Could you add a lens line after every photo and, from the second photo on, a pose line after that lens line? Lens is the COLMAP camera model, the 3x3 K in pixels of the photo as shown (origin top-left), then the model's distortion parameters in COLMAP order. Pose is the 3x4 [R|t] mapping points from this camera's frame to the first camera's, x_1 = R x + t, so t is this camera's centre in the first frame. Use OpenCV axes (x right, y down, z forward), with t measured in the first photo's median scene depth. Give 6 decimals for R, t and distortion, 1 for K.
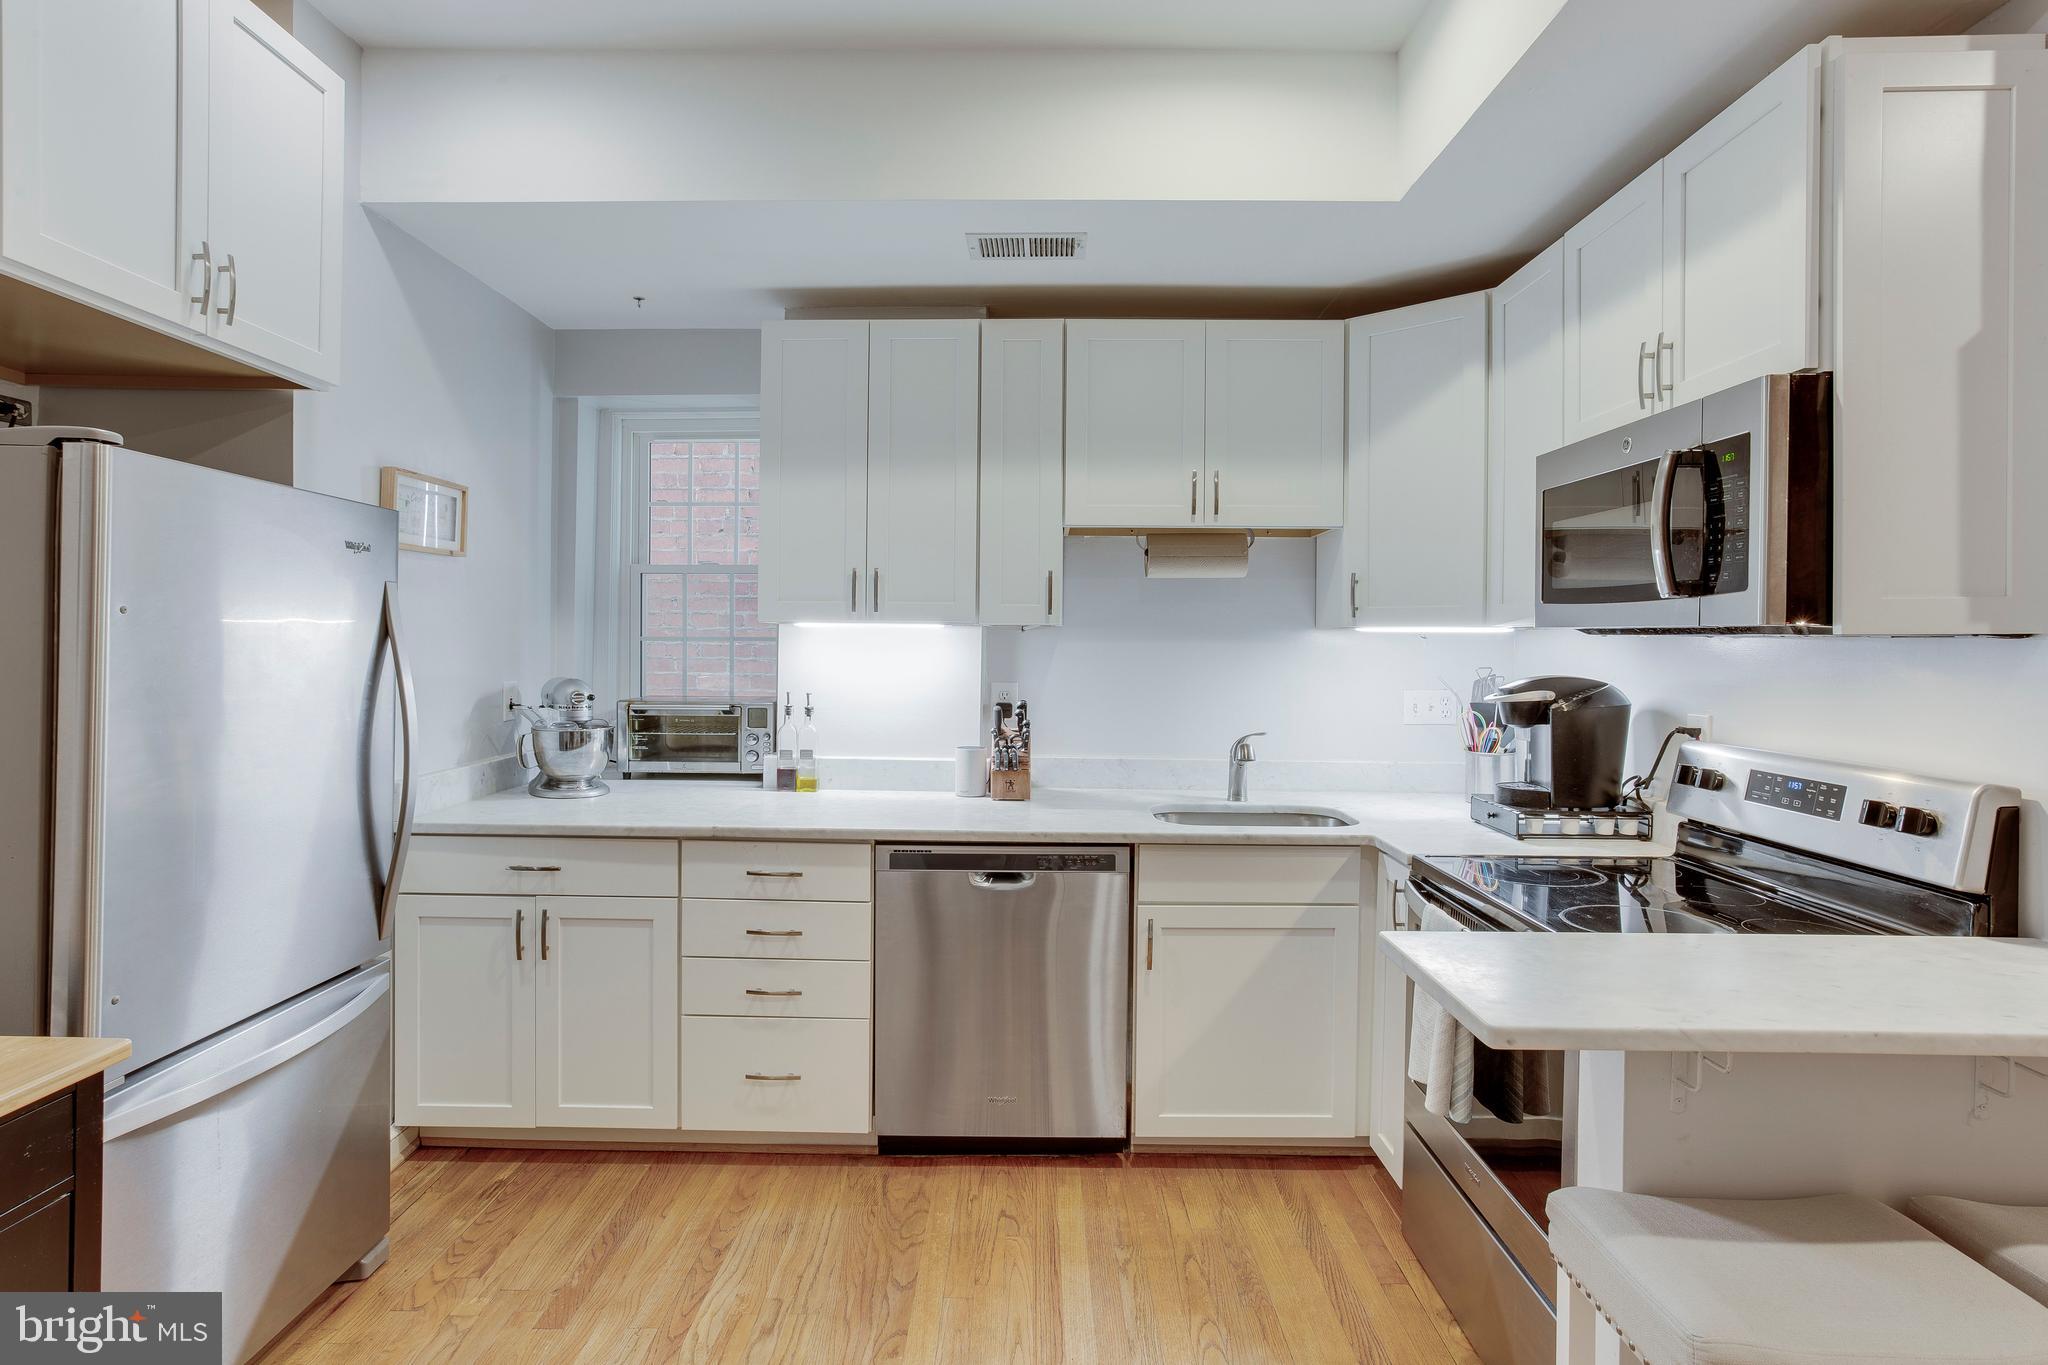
lens RADIAL K [[1031.3, 0, 1044.6], [0, 1031.3, 651.4], [0, 0, 1]] dist [-0.041854, 0.024010]
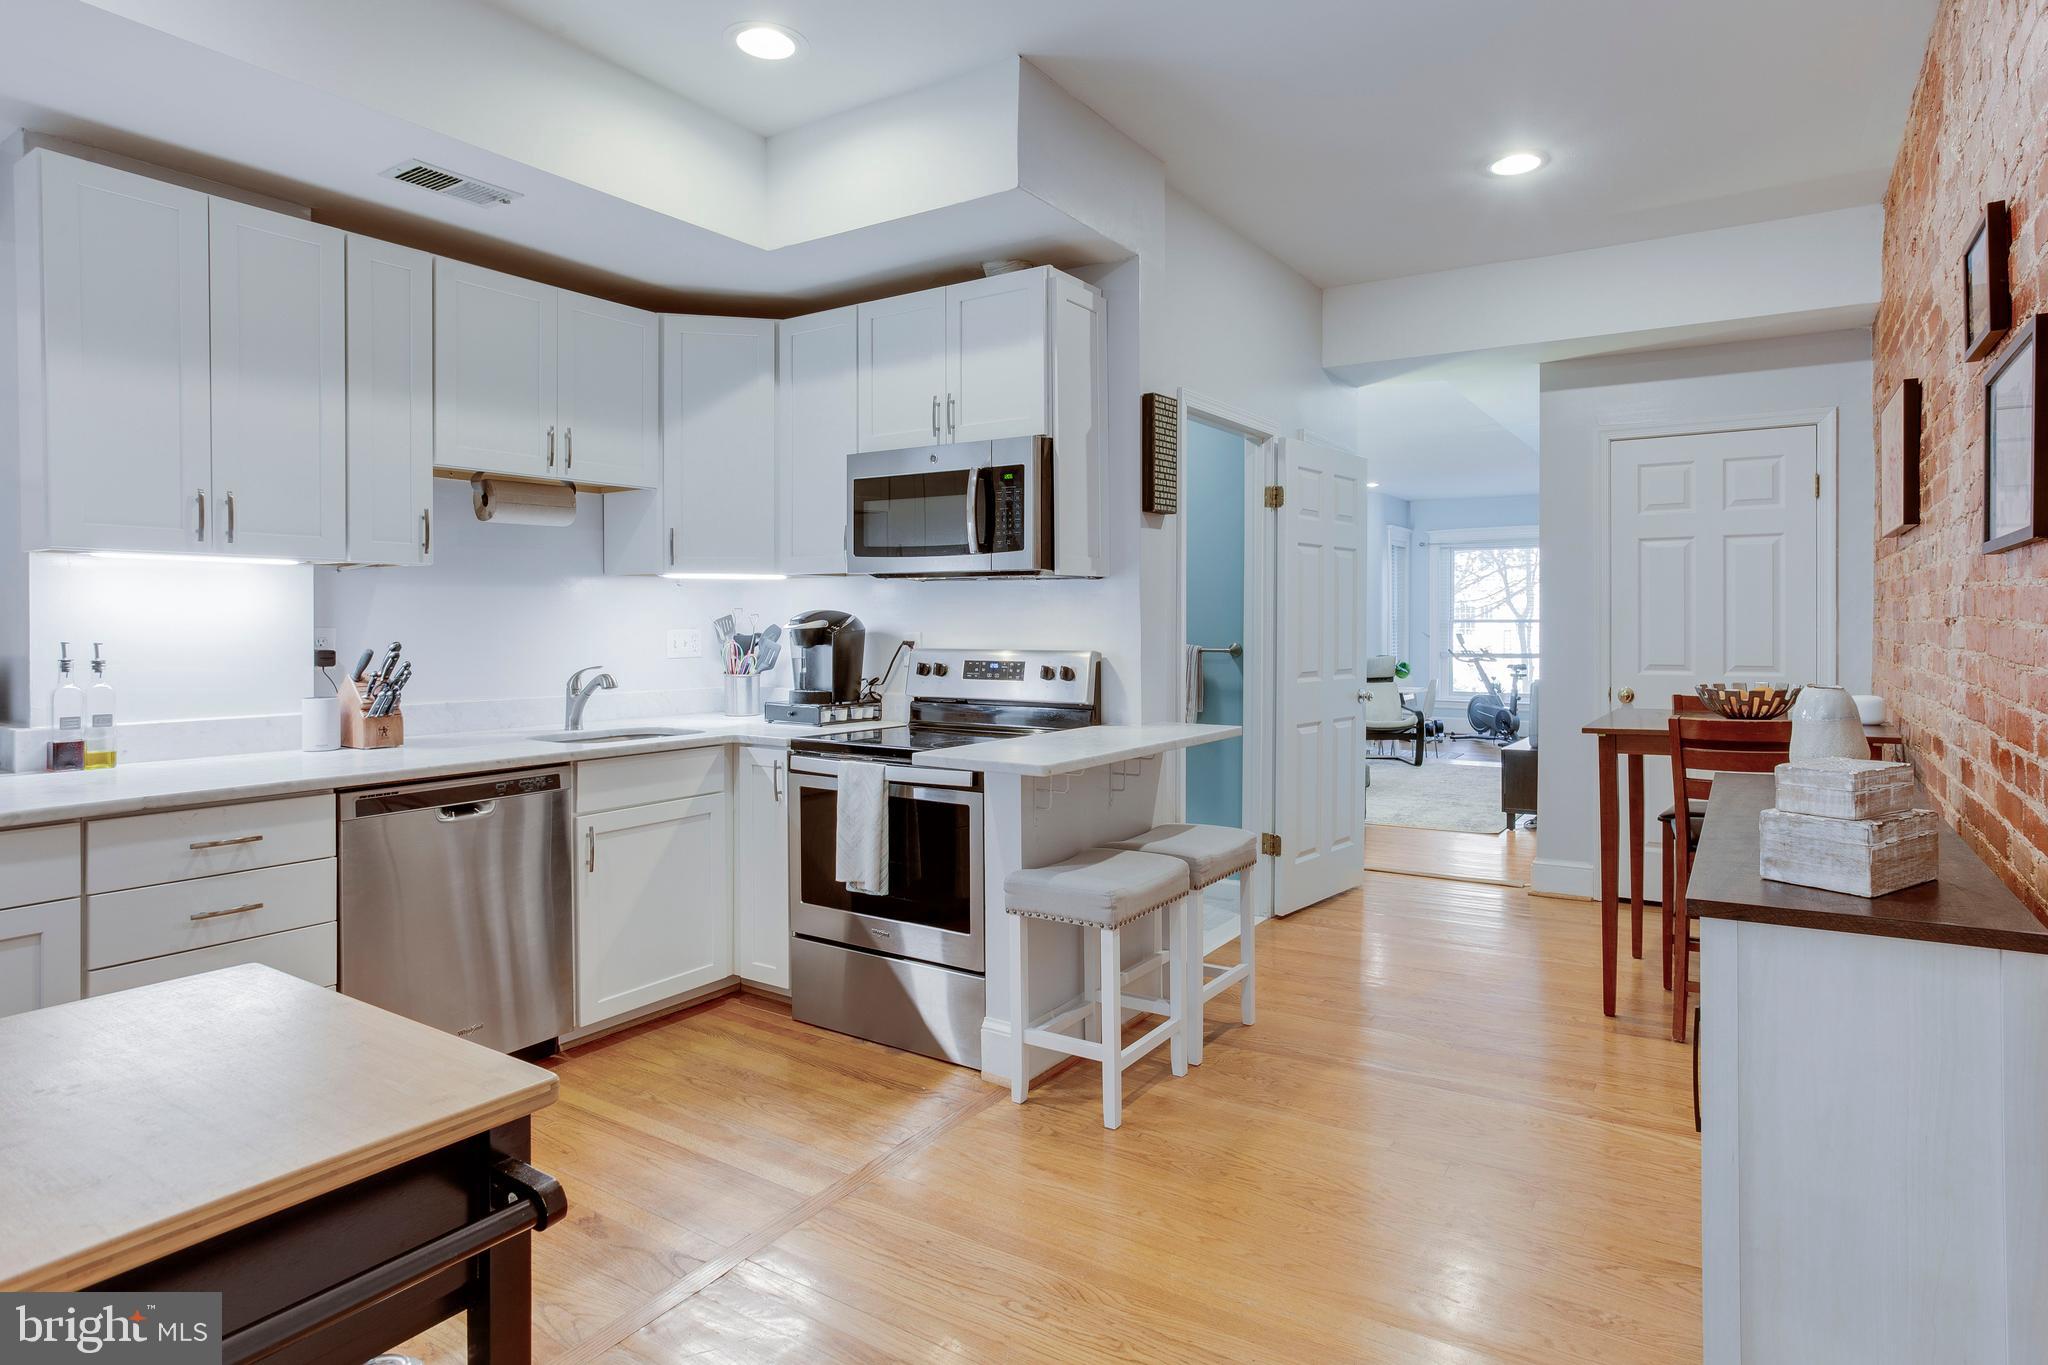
lens RADIAL K [[1031.3, 0, 1088.7], [0, 1031.3, 624.4], [0, 0, 1]] dist [-0.041854, 0.024010]
pose [[0.527964, -0.020428, 0.849021, -0.552292], [0.018063, 0.999755, 0.012822, 0.034704], [-0.849074, 0.008567, 0.528204, -0.053213]]
